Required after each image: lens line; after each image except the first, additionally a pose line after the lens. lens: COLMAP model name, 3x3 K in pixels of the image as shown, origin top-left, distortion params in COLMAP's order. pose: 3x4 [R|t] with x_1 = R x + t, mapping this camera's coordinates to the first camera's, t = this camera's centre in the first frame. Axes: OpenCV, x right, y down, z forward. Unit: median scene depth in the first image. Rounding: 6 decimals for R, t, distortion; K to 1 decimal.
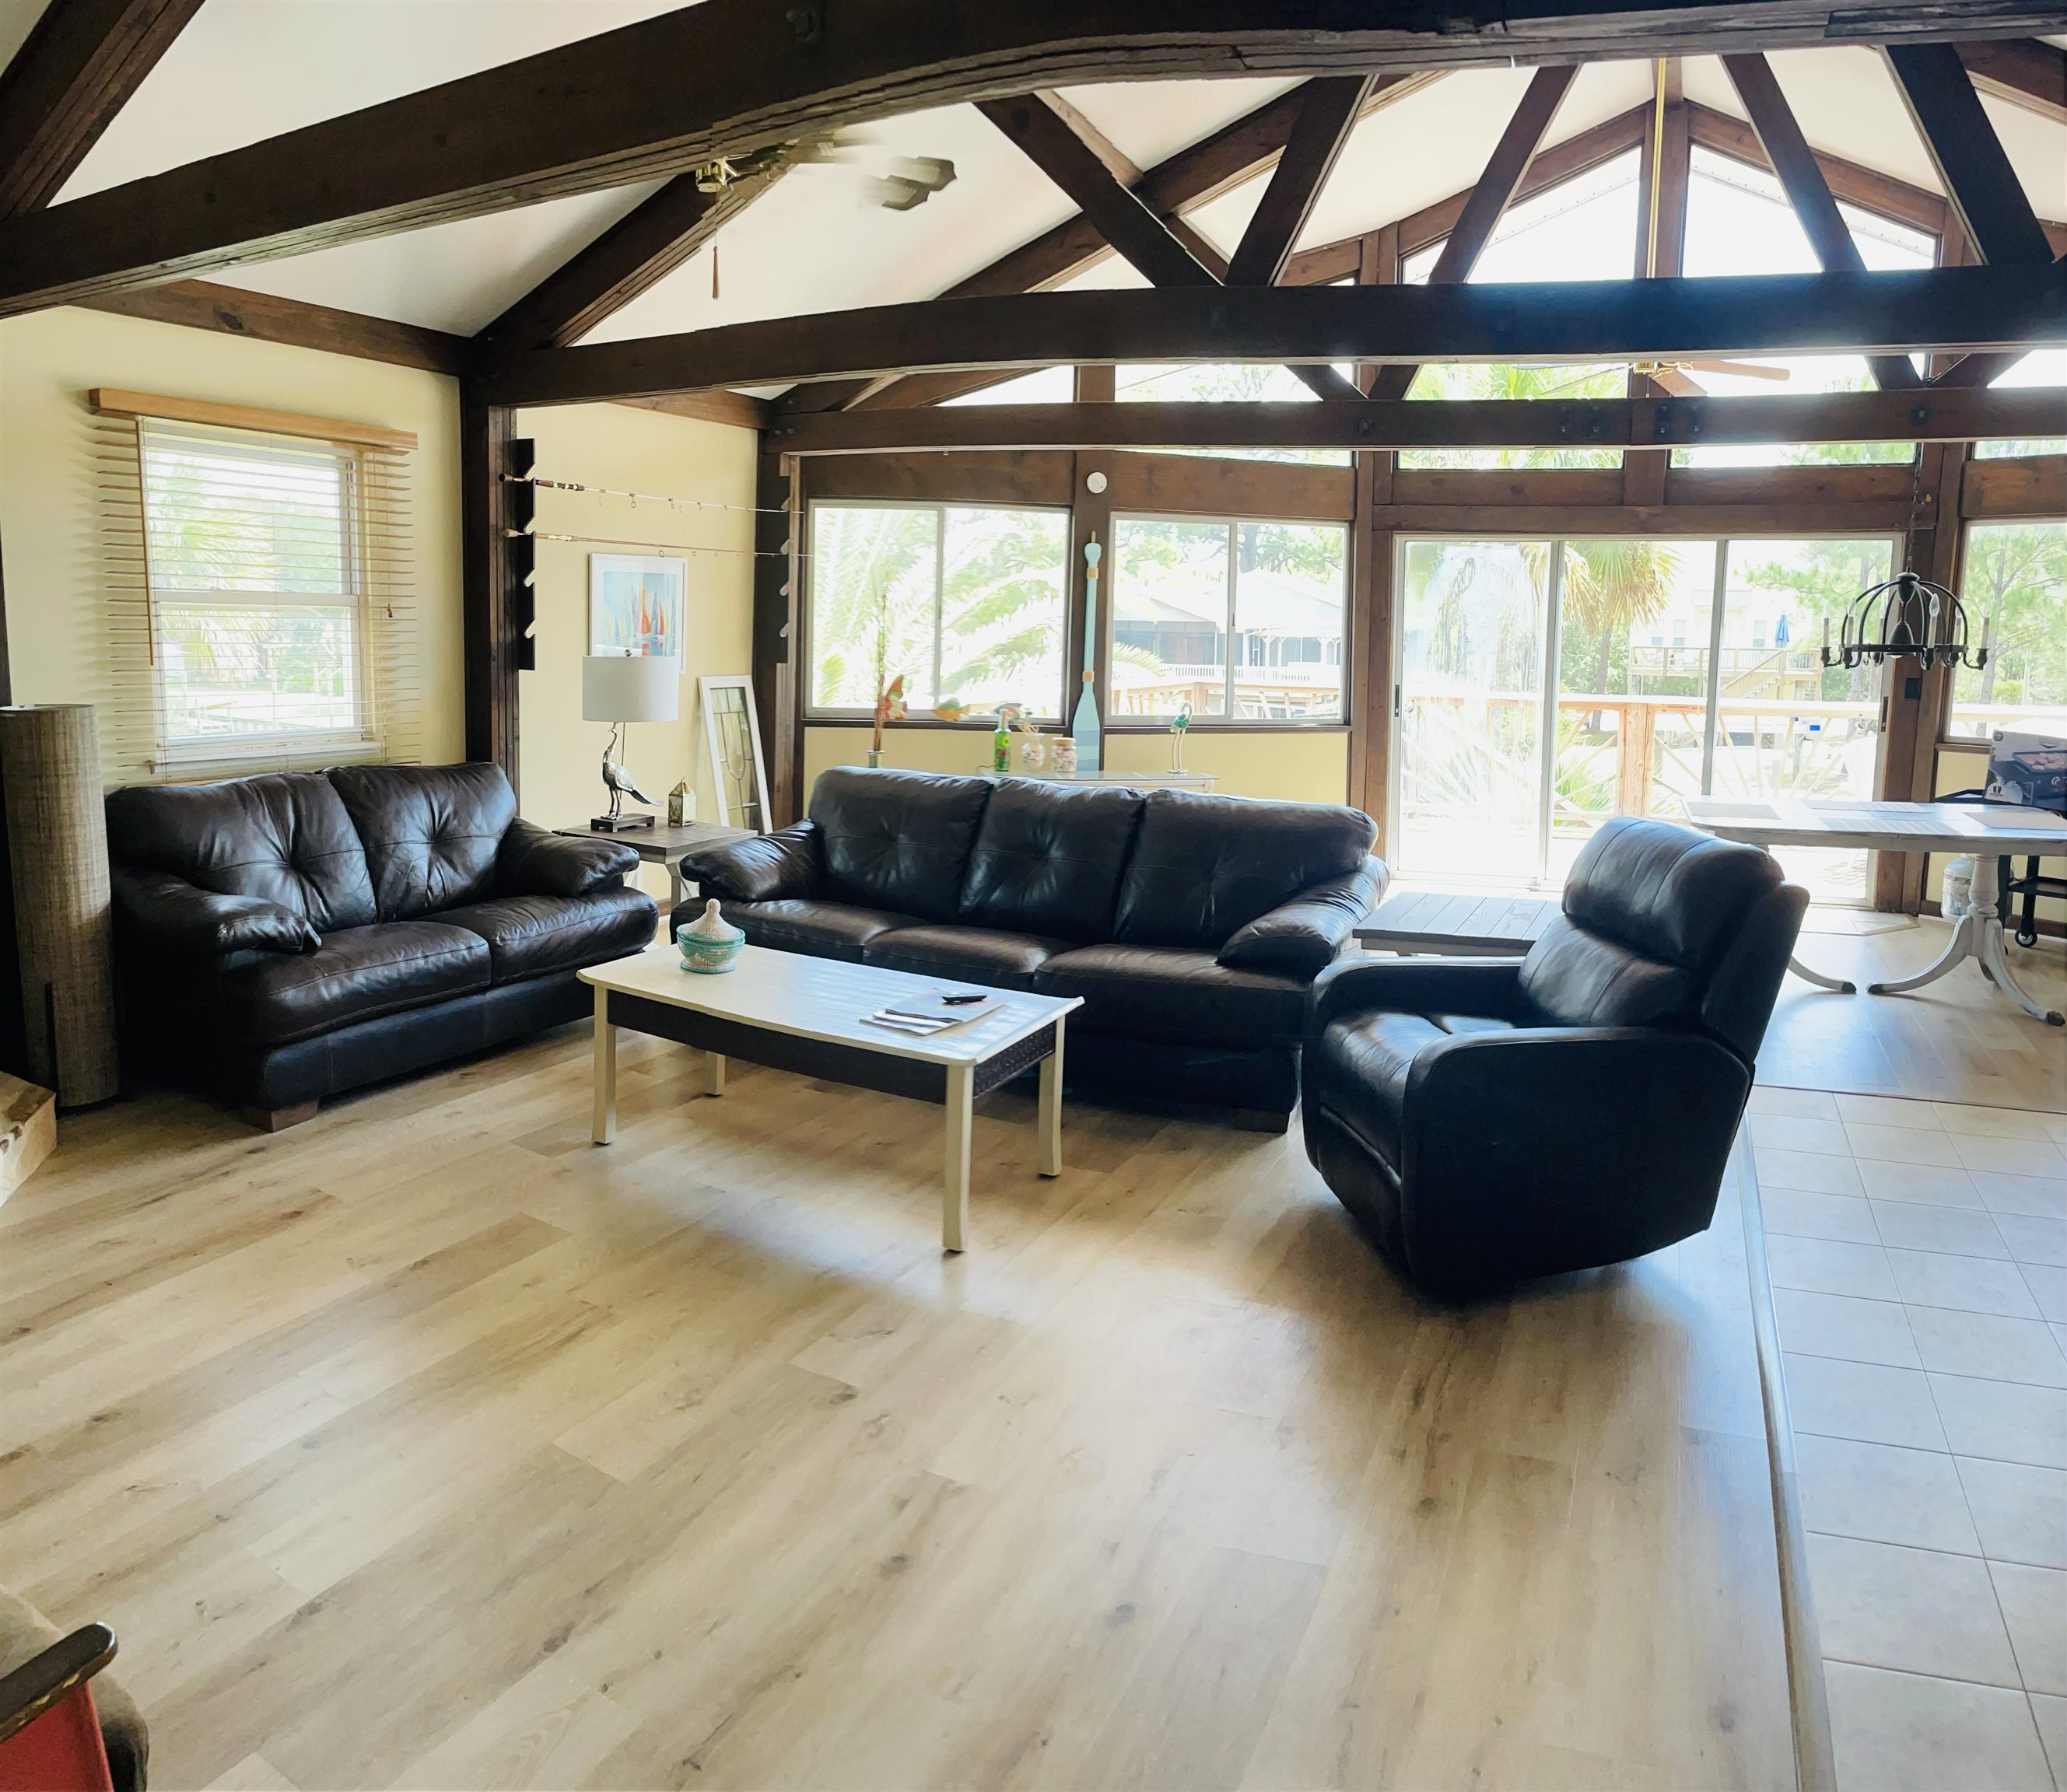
lens RADIAL K [[1829.0, 0, 1033.5], [0, 1829.0, 896.0], [0, 0, 1]] dist [-0.070575, 0.073208]
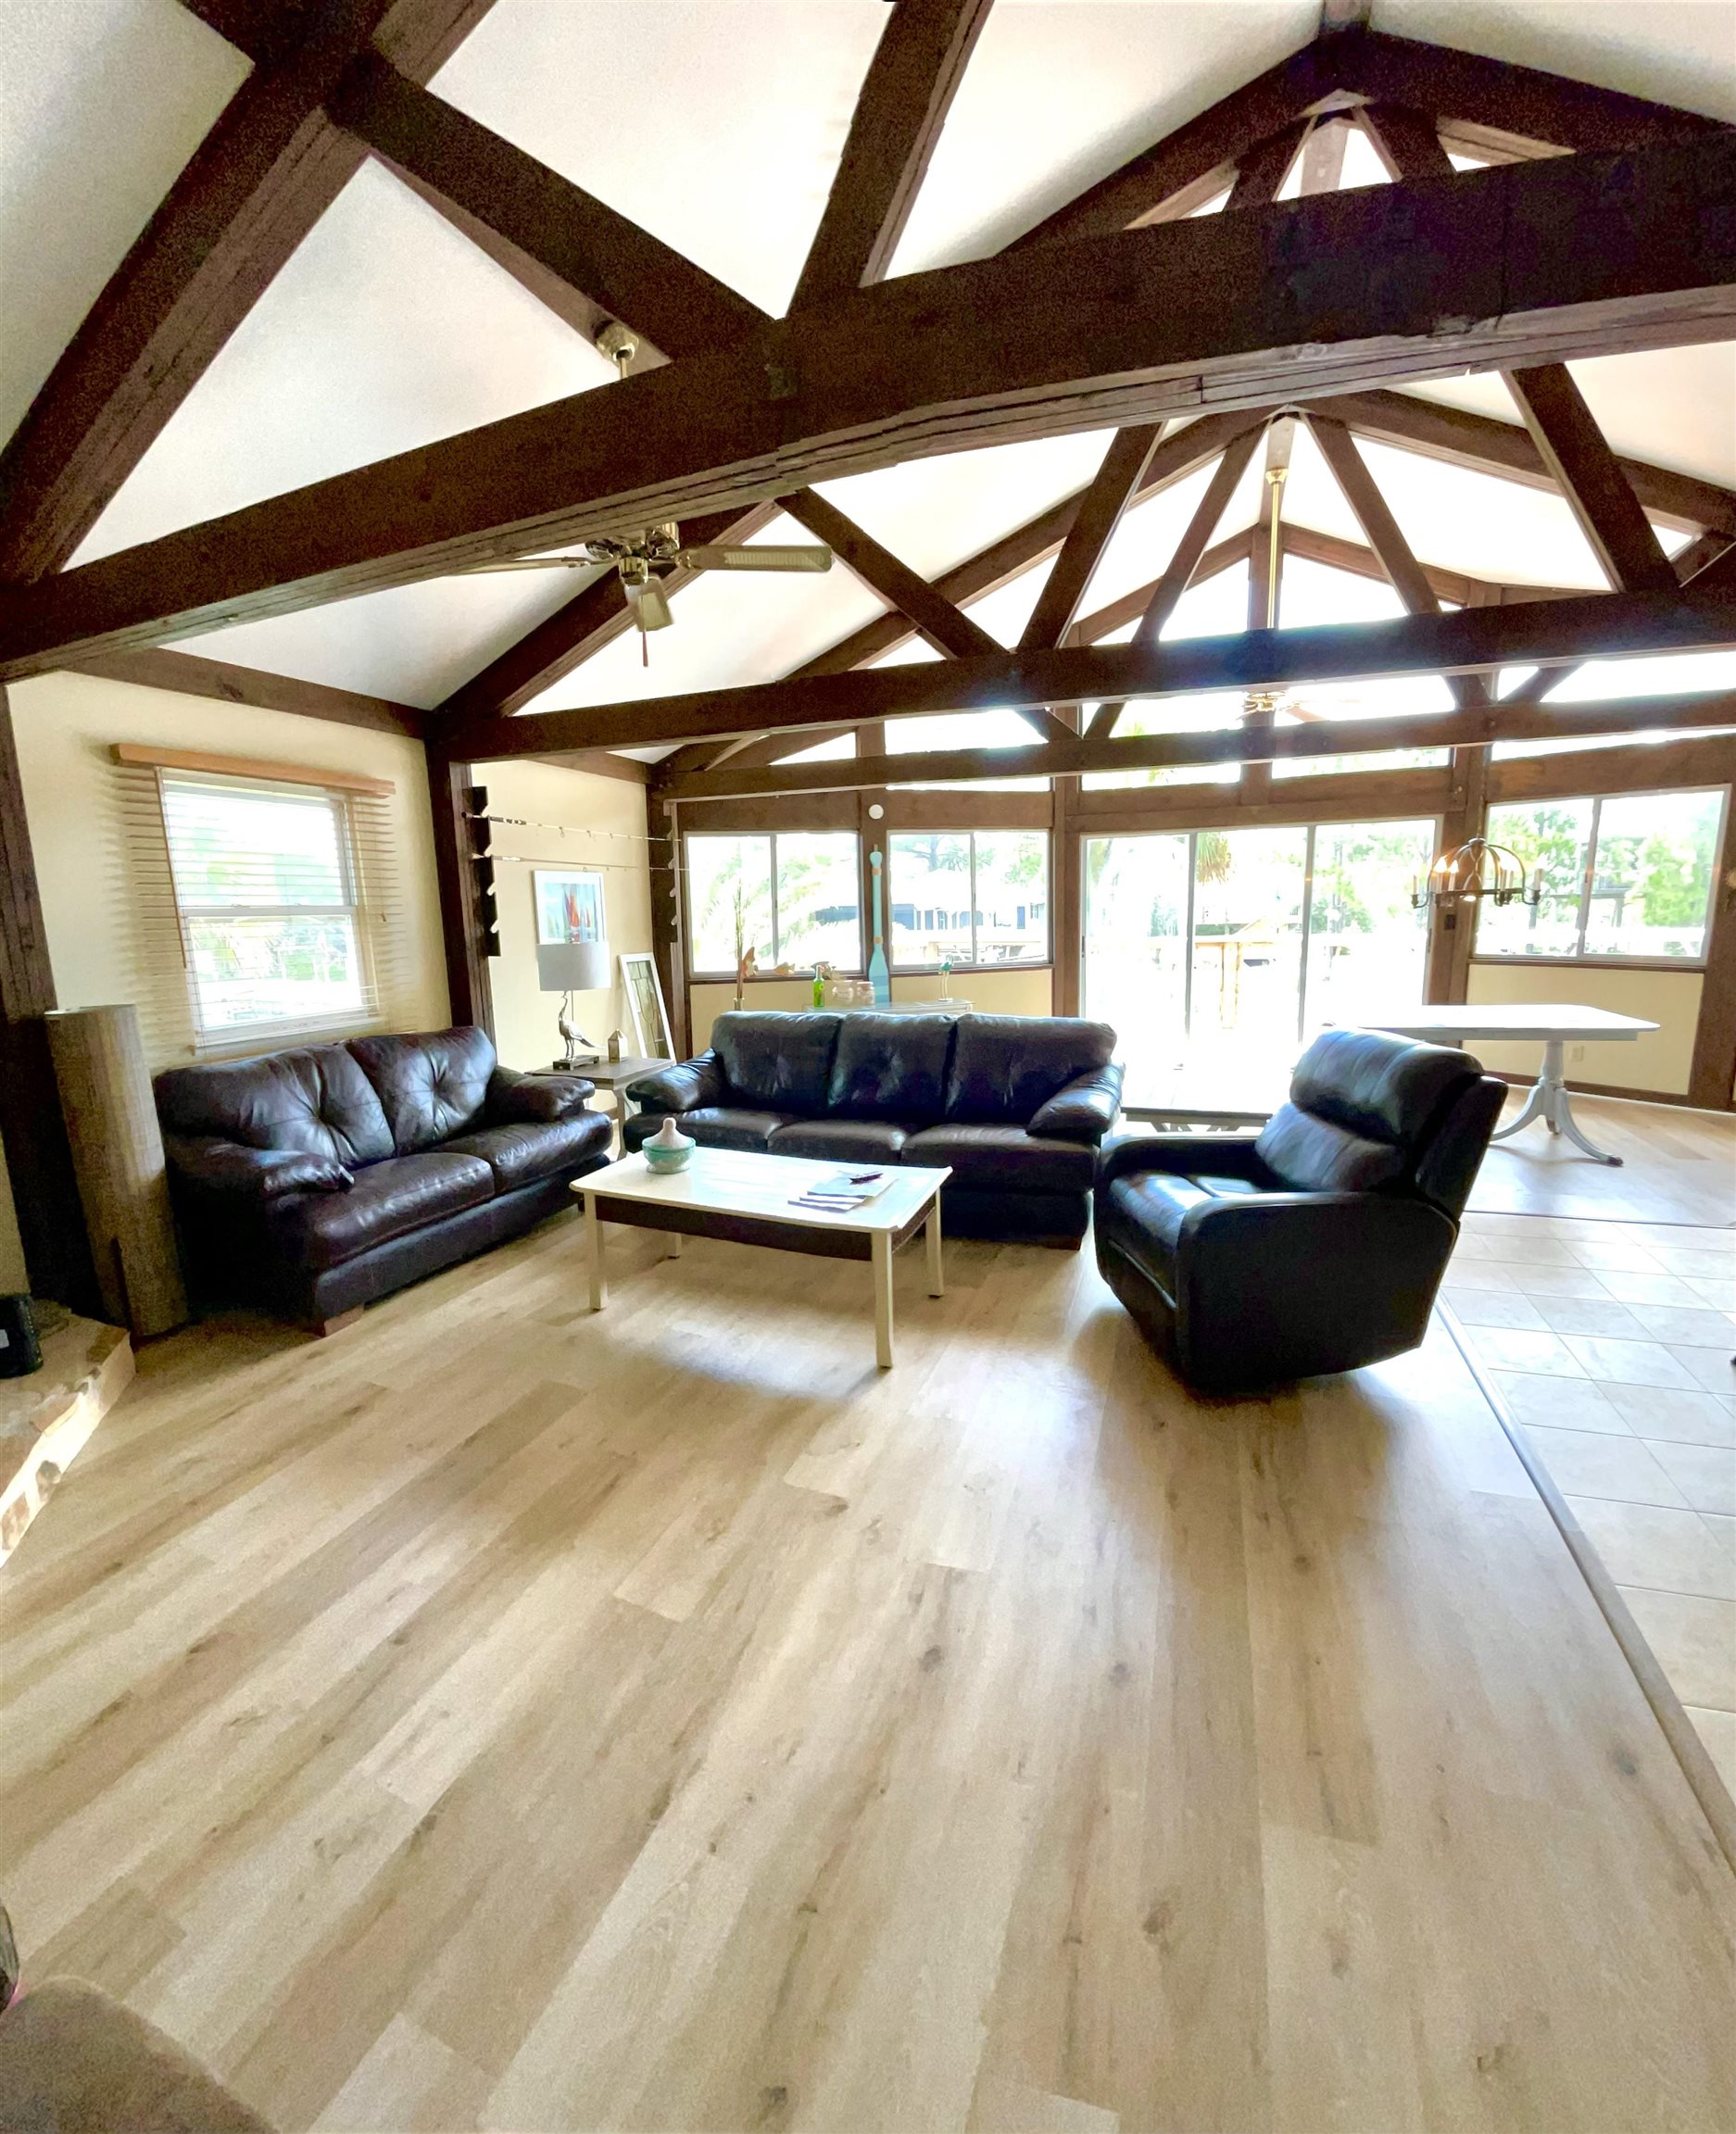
lens RADIAL K [[844.6, 0, 836.4], [0, 844.6, 1062.2], [0, 0, 1]] dist [-0.029342, -0.000087]
pose [[0.979418, -0.078105, 0.186119, -0.159800], [0.074685, 0.996885, 0.025326, -0.044355], [-0.187518, -0.010905, 0.982201, 0.352462]]
